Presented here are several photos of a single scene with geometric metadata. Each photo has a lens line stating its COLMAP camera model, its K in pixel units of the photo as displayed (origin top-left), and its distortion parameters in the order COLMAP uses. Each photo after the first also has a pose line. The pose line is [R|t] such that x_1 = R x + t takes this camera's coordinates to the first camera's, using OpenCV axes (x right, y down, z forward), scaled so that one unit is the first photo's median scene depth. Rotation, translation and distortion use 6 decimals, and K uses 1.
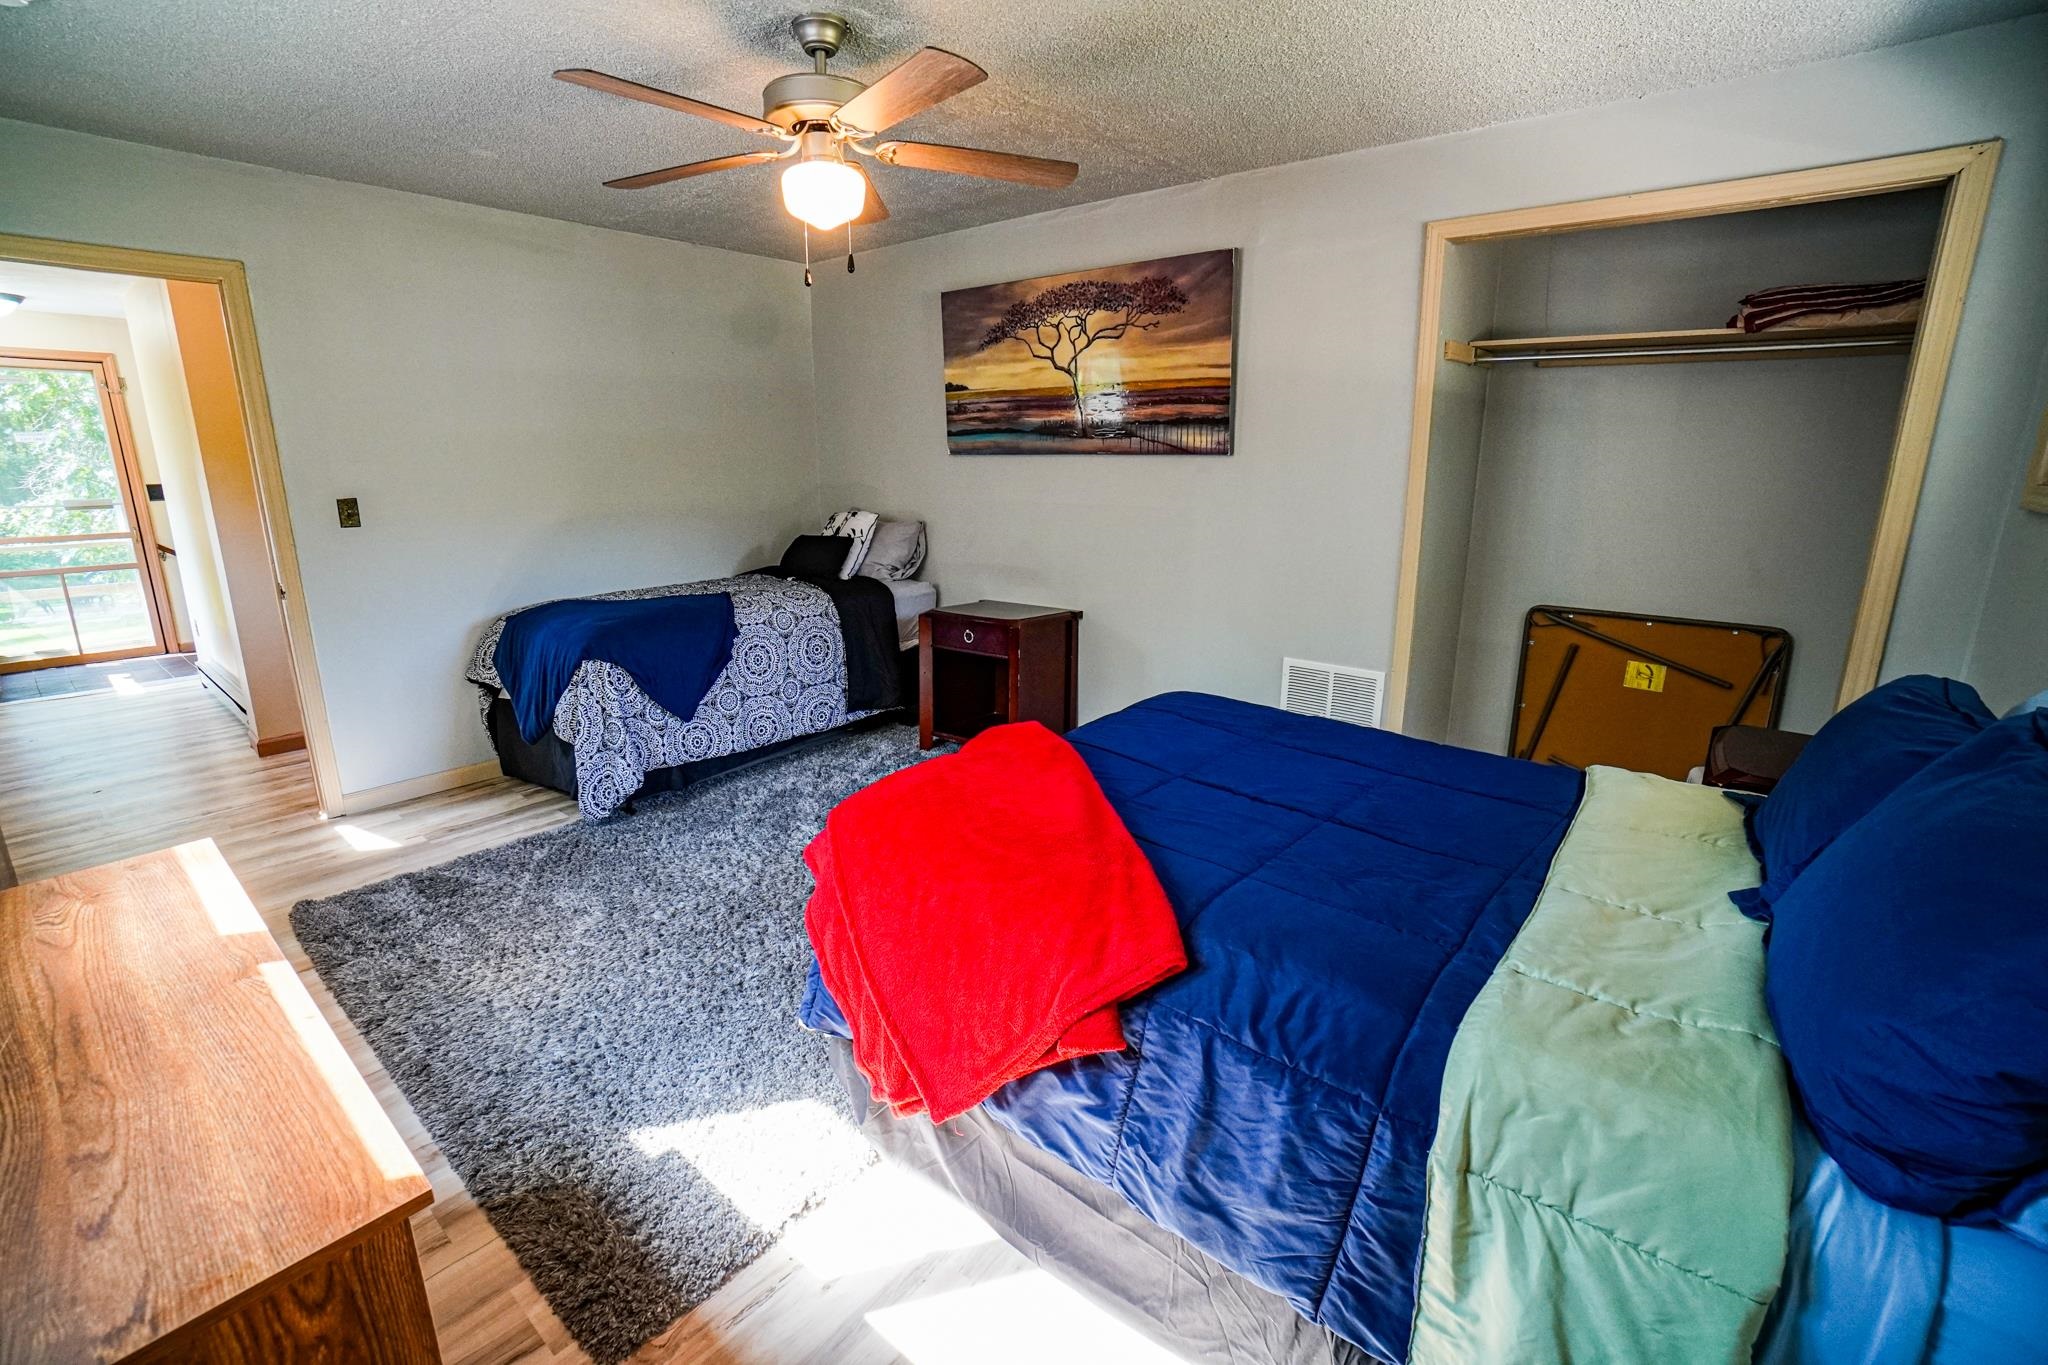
lens RADIAL K [[902.2, 0, 1006.2], [0, 902.2, 665.0], [0, 0, 1]] dist [-0.065724, 0.023809]
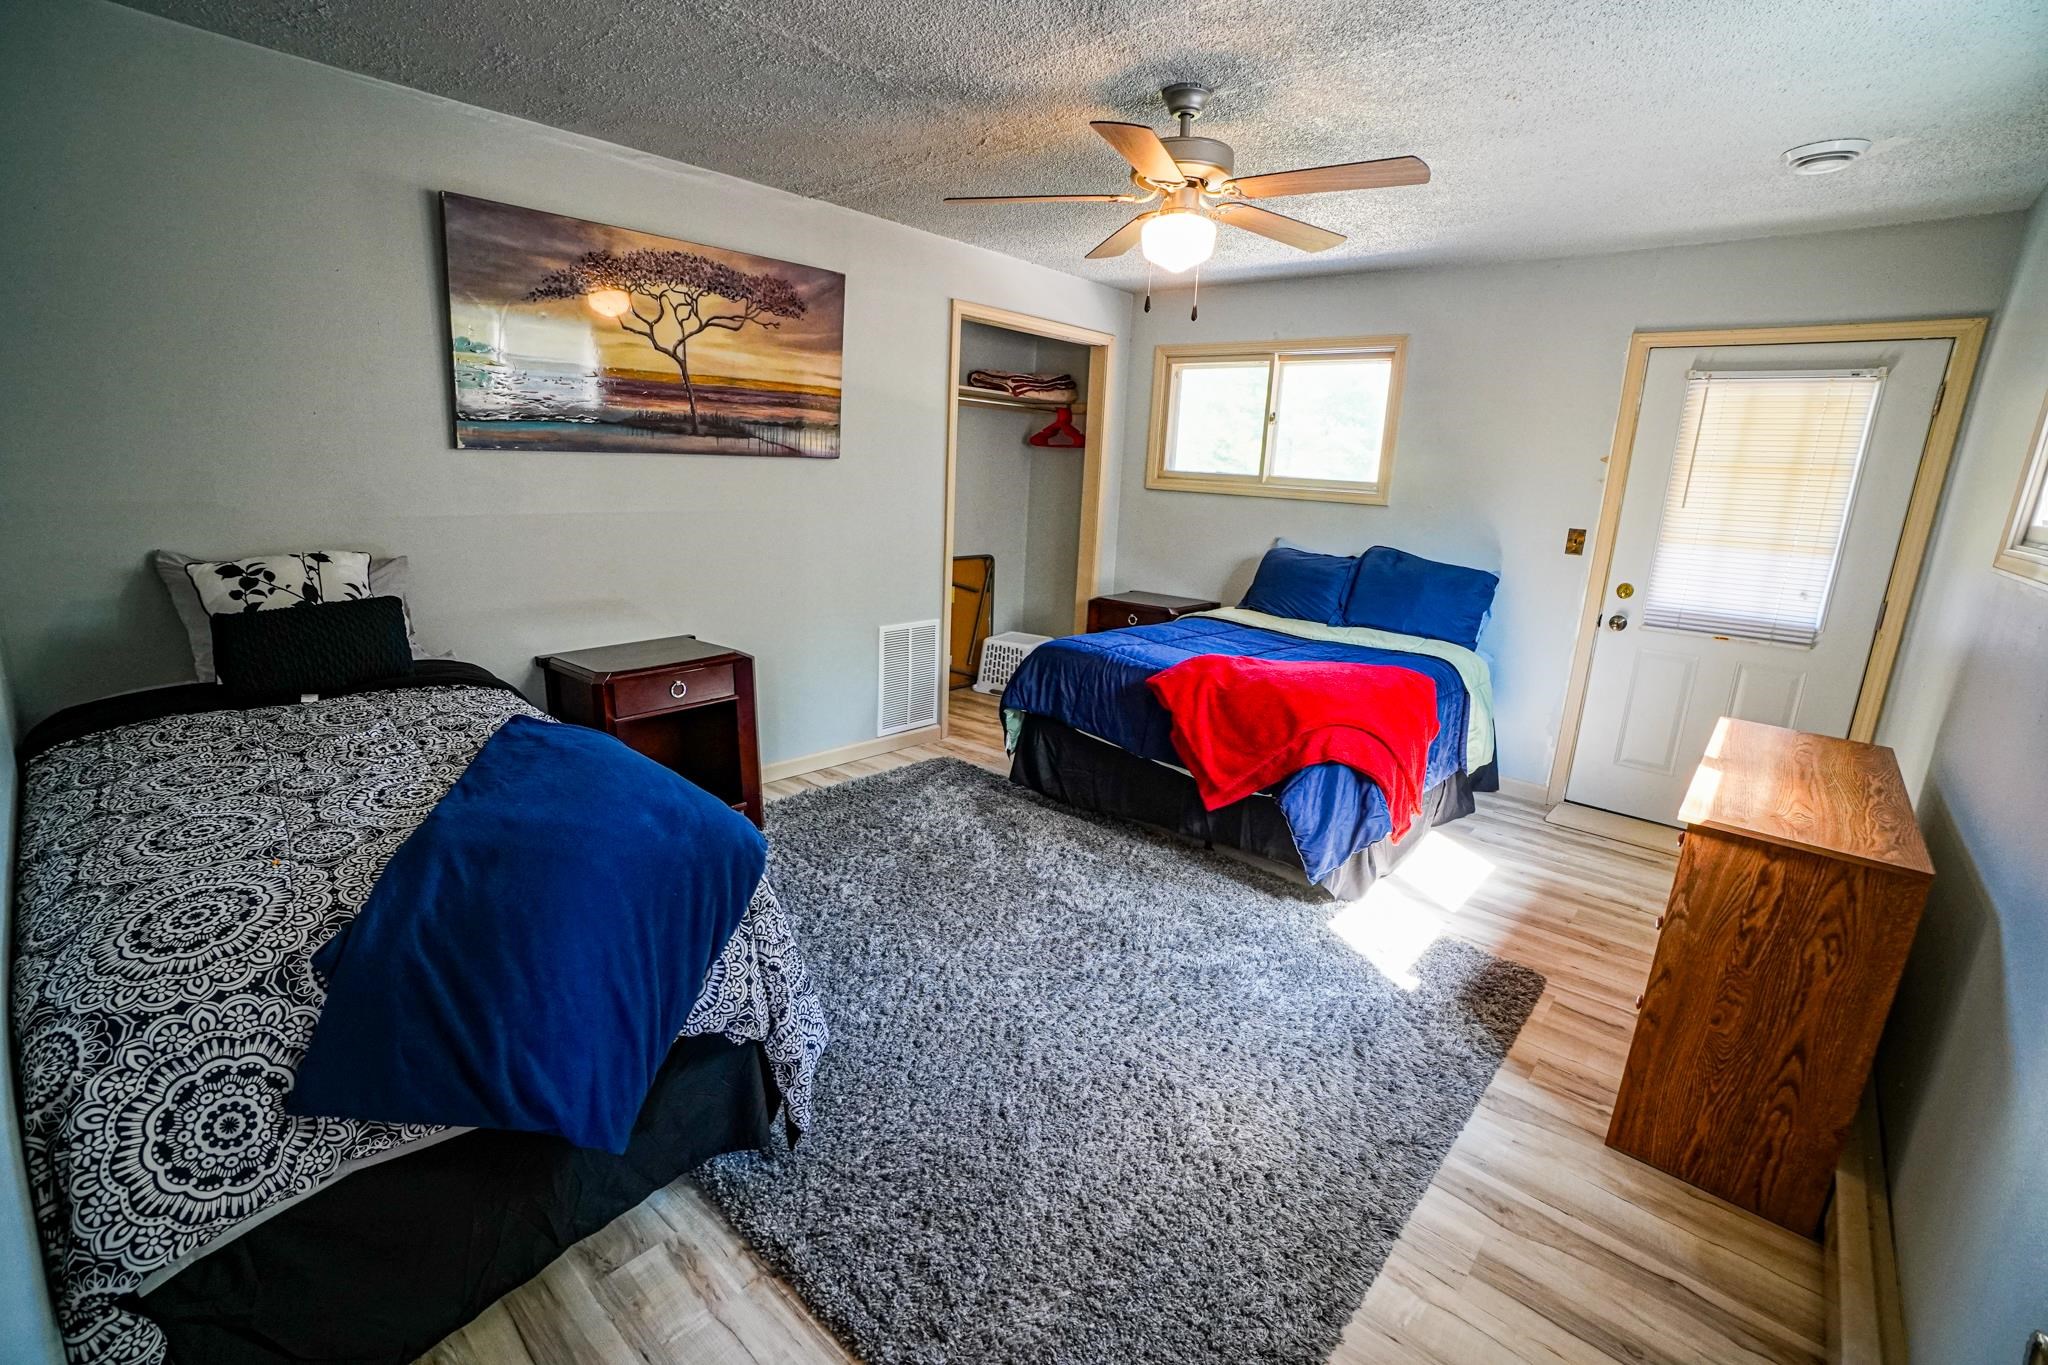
lens RADIAL K [[902.2, 0, 1006.2], [0, 902.2, 665.0], [0, 0, 1]] dist [-0.065724, 0.023809]
pose [[0.029524, -0.221703, 0.974667, -0.843973], [0.189825, 0.958591, 0.212297, -0.176713], [-0.981374, 0.178748, 0.070386, 0.726186]]
